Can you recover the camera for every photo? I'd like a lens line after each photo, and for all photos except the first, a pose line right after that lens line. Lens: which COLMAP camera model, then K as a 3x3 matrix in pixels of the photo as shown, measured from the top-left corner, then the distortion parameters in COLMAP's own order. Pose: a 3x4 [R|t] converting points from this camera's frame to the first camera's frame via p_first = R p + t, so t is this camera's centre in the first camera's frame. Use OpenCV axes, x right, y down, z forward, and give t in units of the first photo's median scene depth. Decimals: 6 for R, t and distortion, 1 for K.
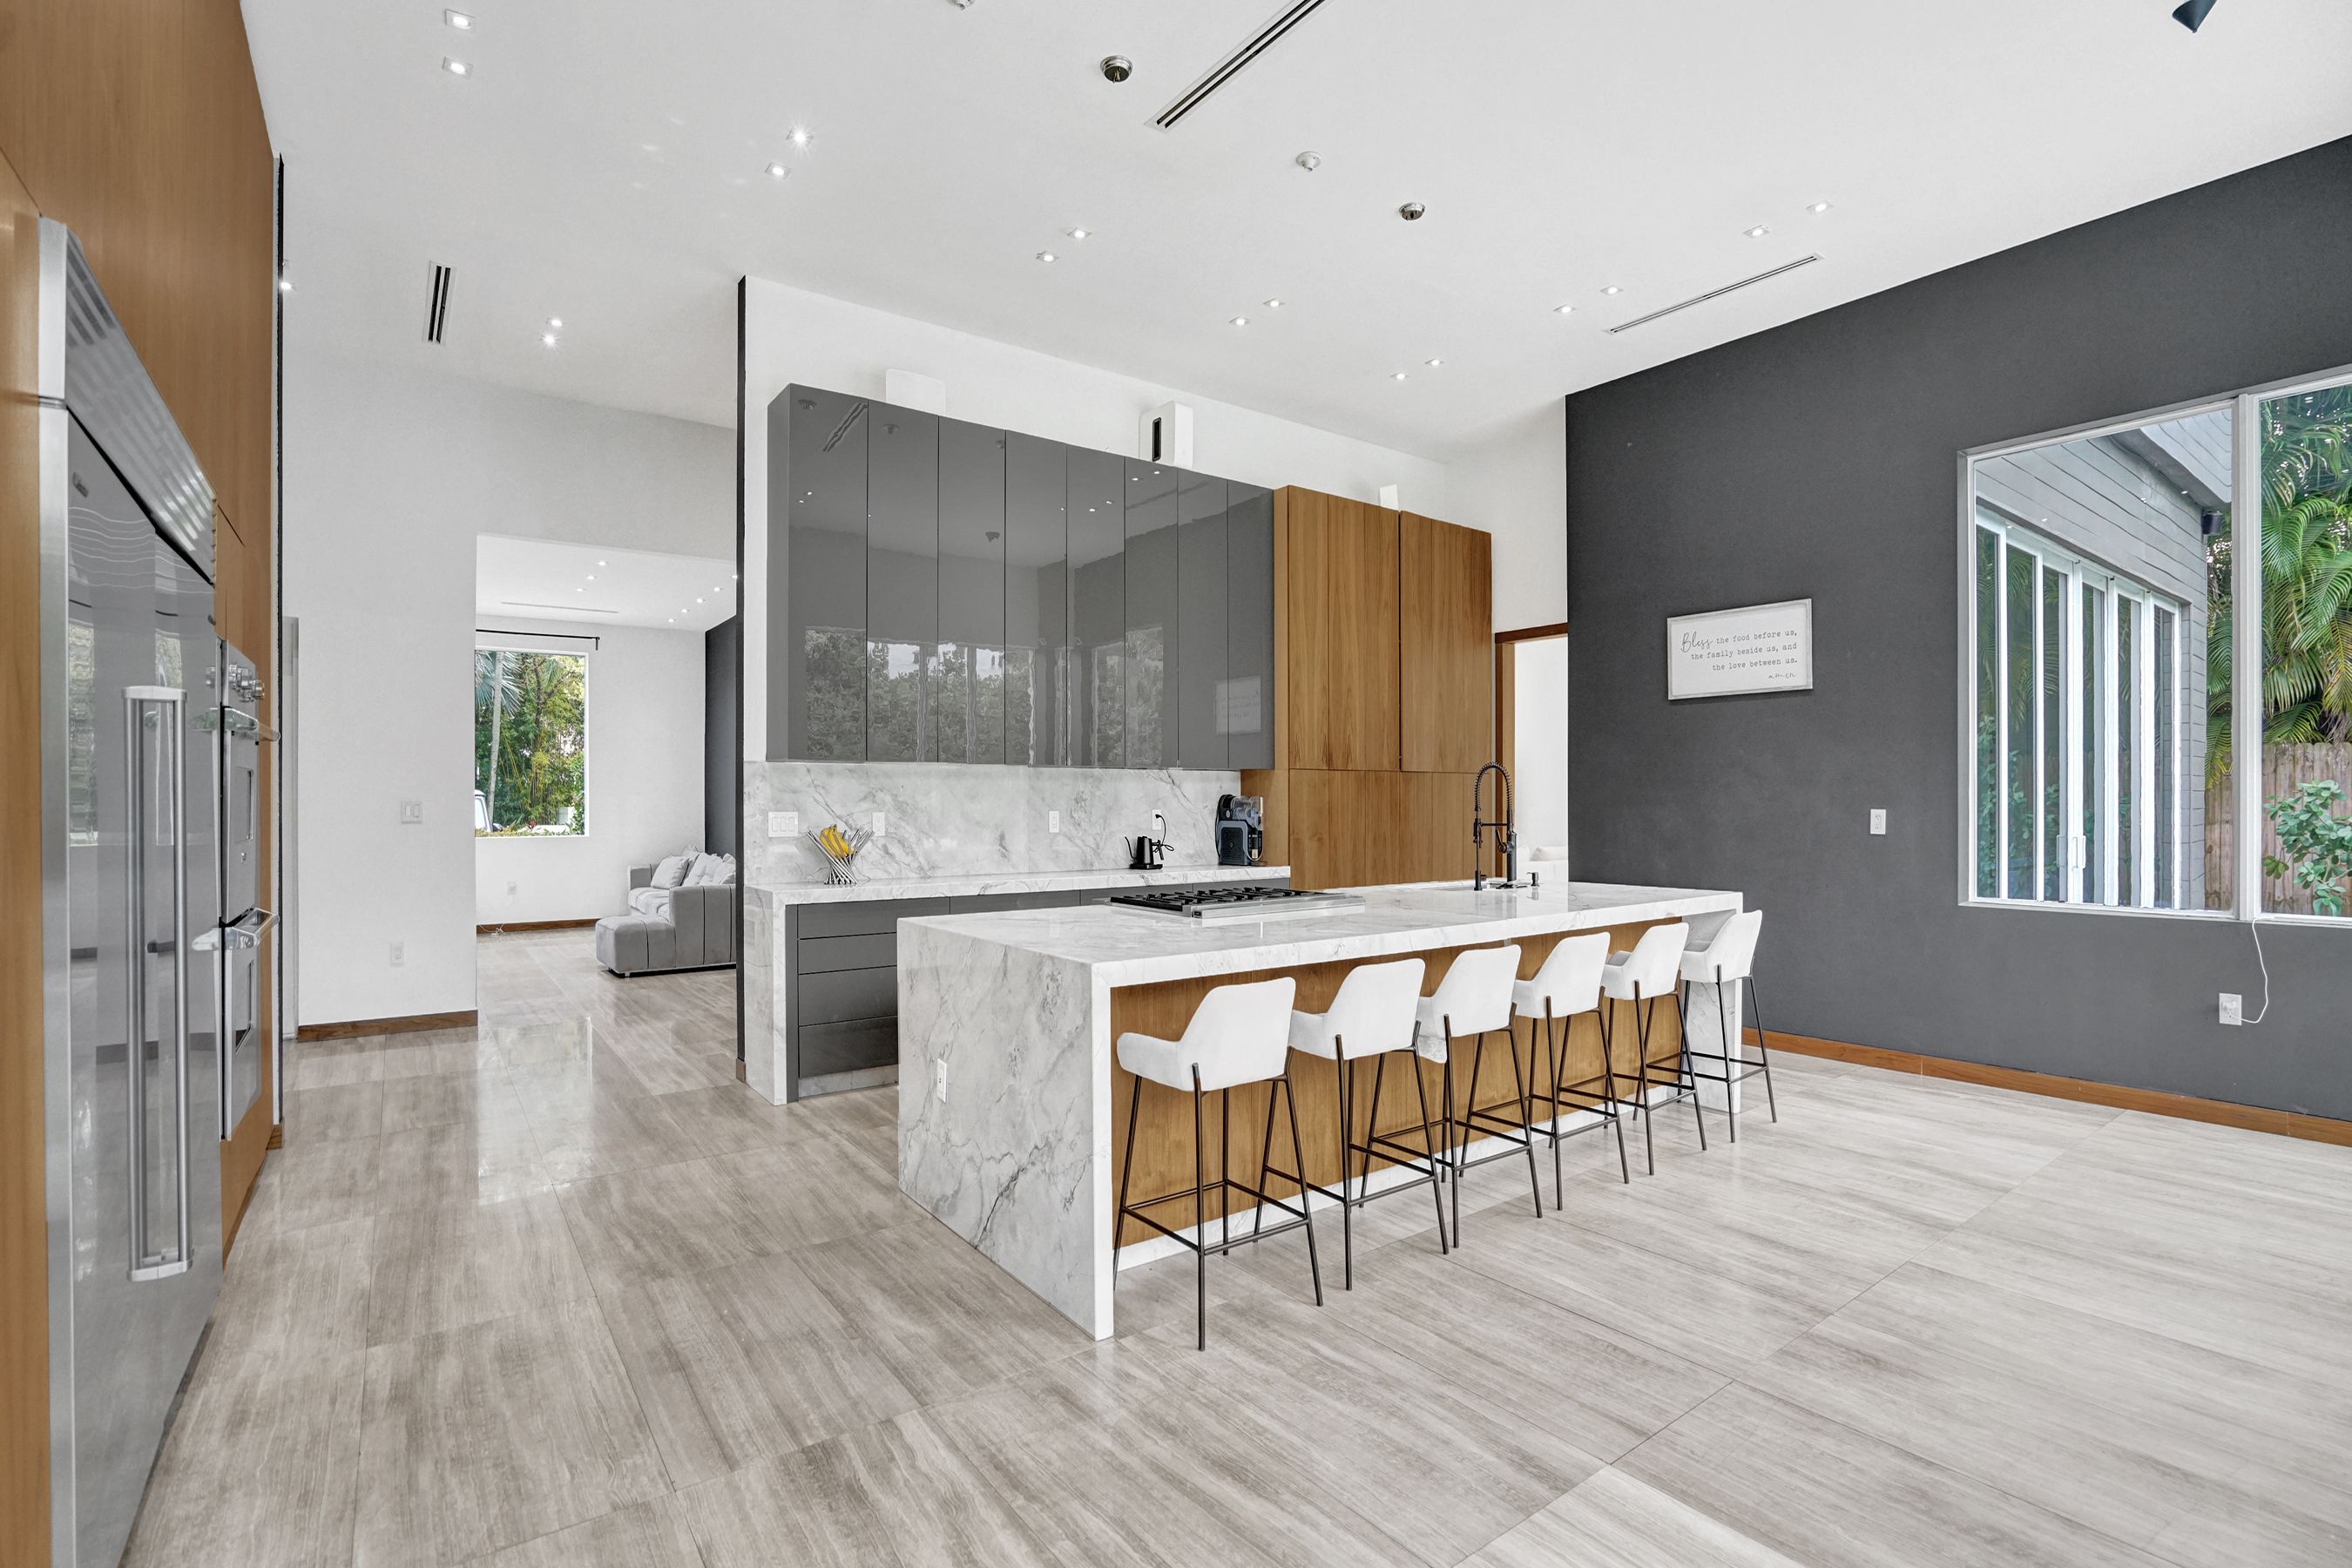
lens RADIAL K [[1093.5, 0, 1177.6], [0, 1093.5, 797.9], [0, 0, 1]] dist [-0.028905, 0.001519]
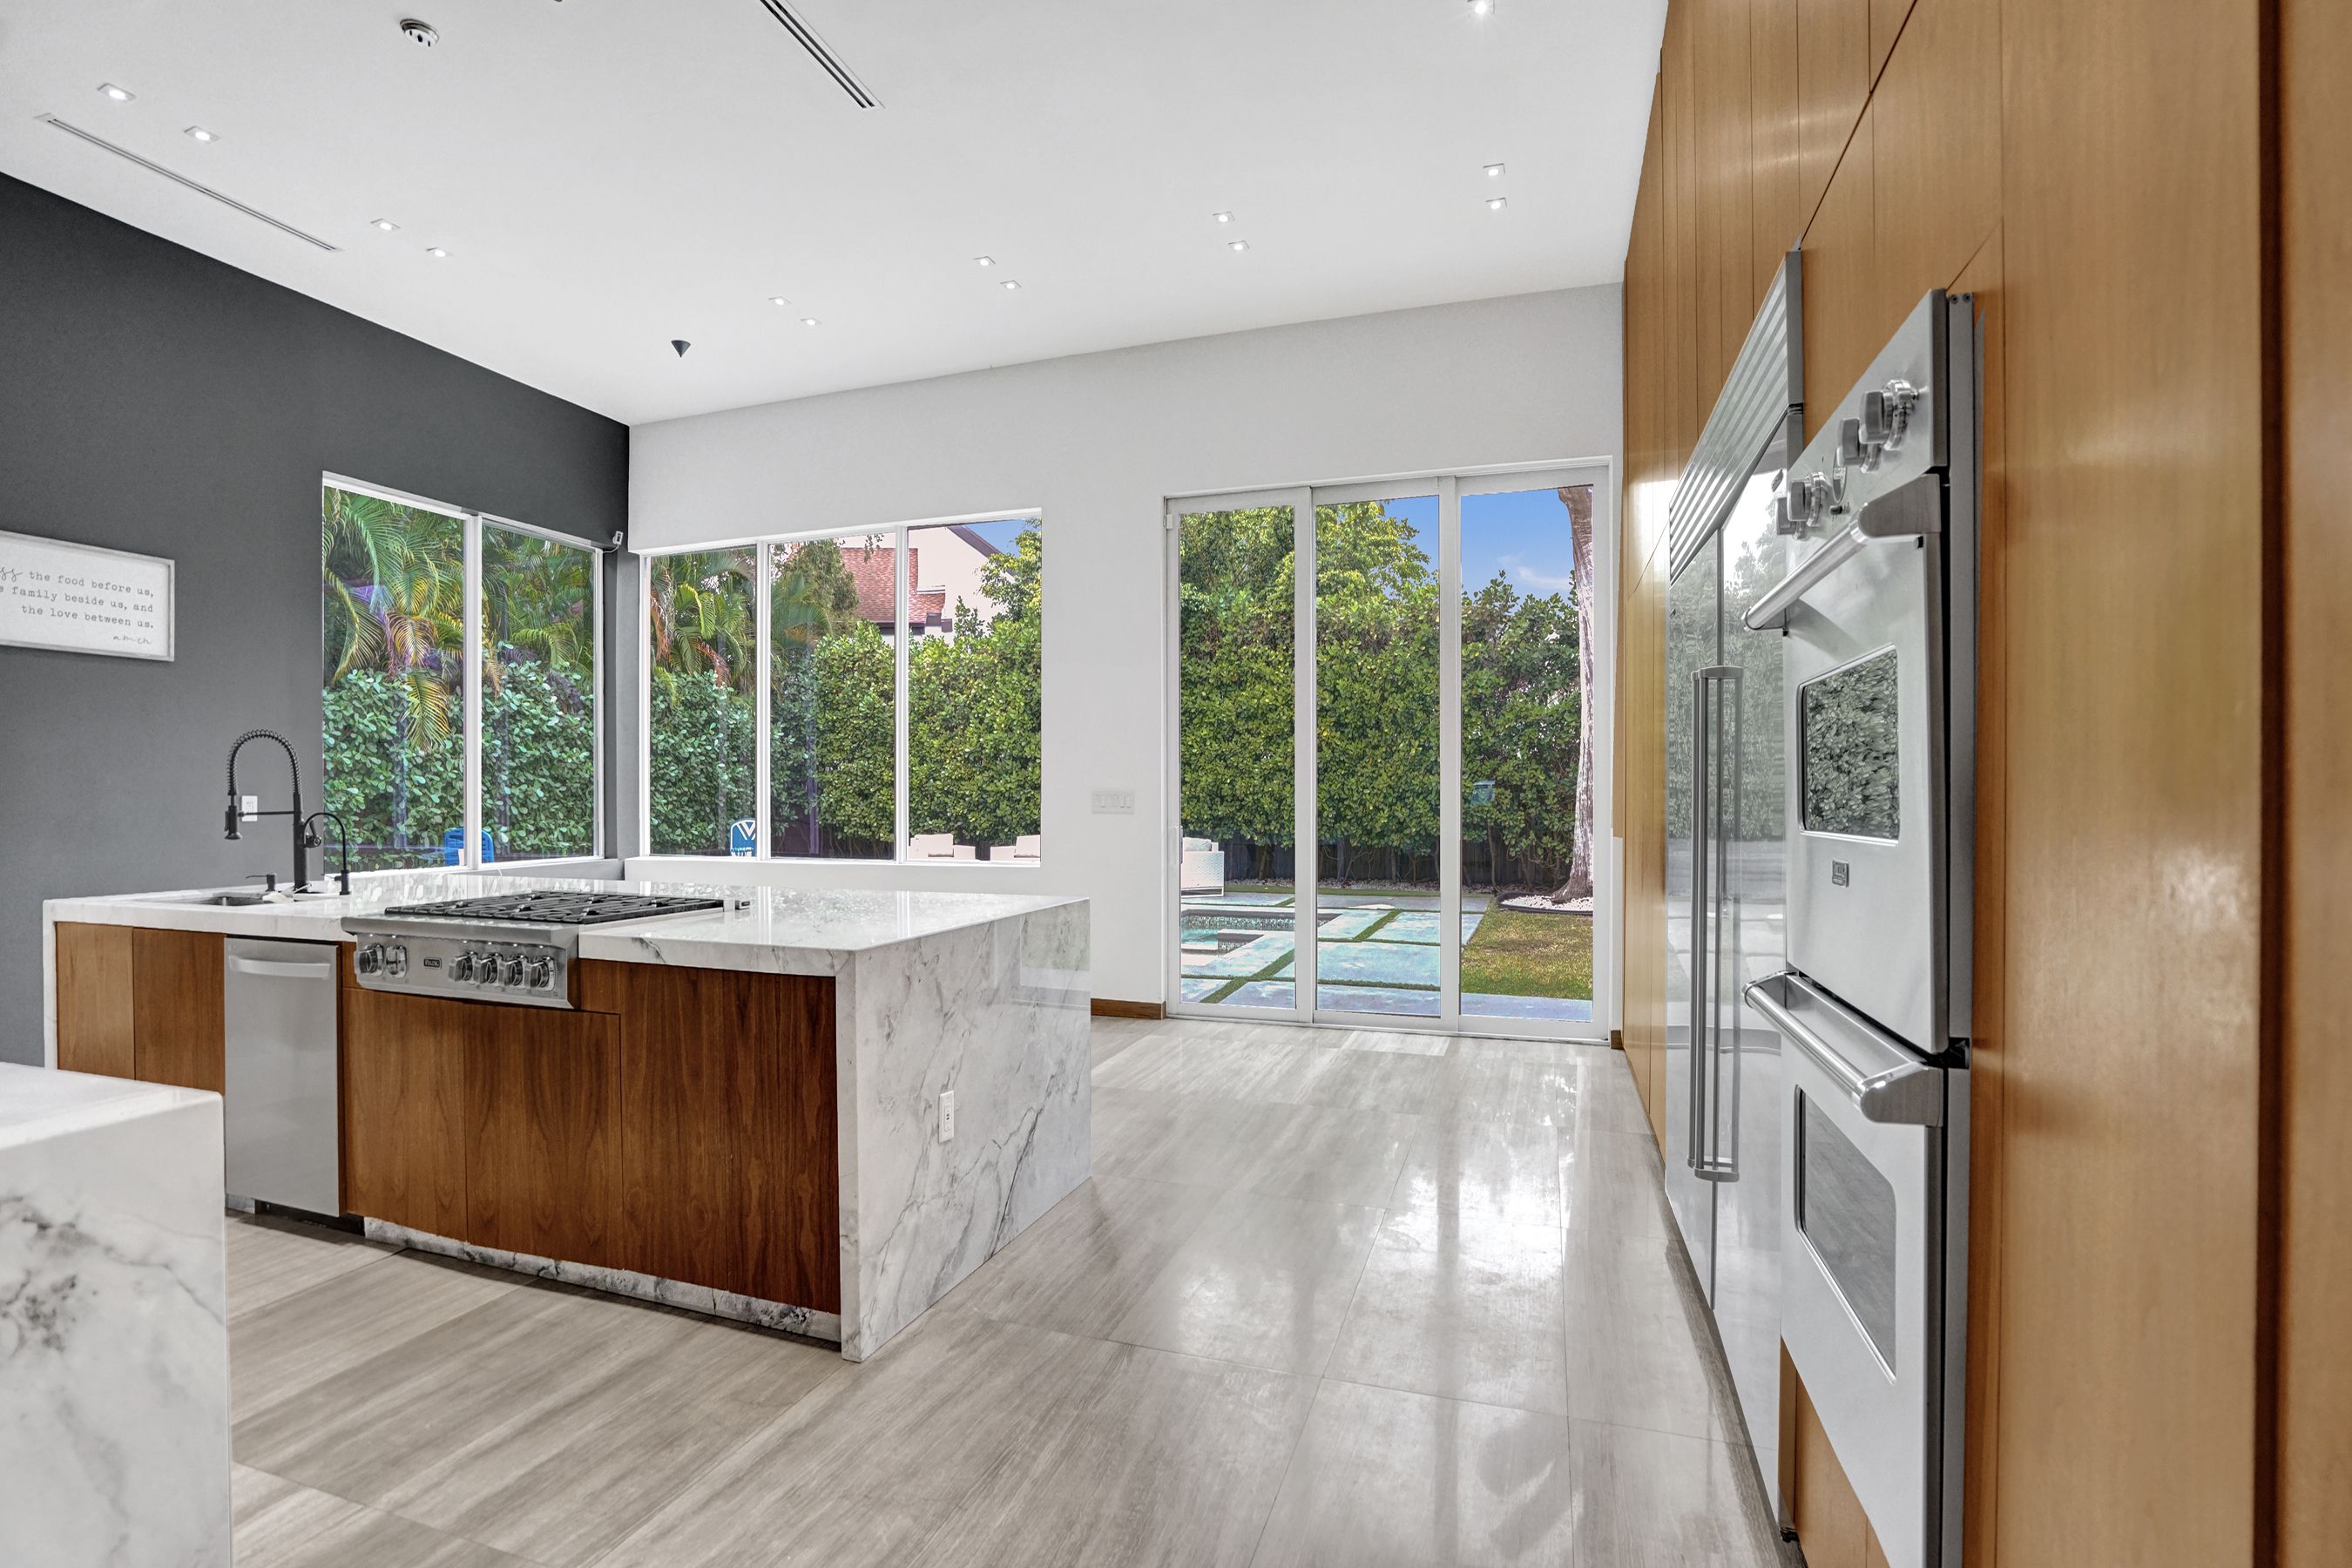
lens RADIAL K [[1093.5, 0, 1175.1], [0, 1093.5, 800.3], [0, 0, 1]] dist [-0.028905, 0.001519]
pose [[-0.581785, 0.002611, 0.813339, -0.879029], [0.001398, 0.999997, -0.002211, 0.024461], [-0.813342, -0.000150, -0.581786, 1.205813]]
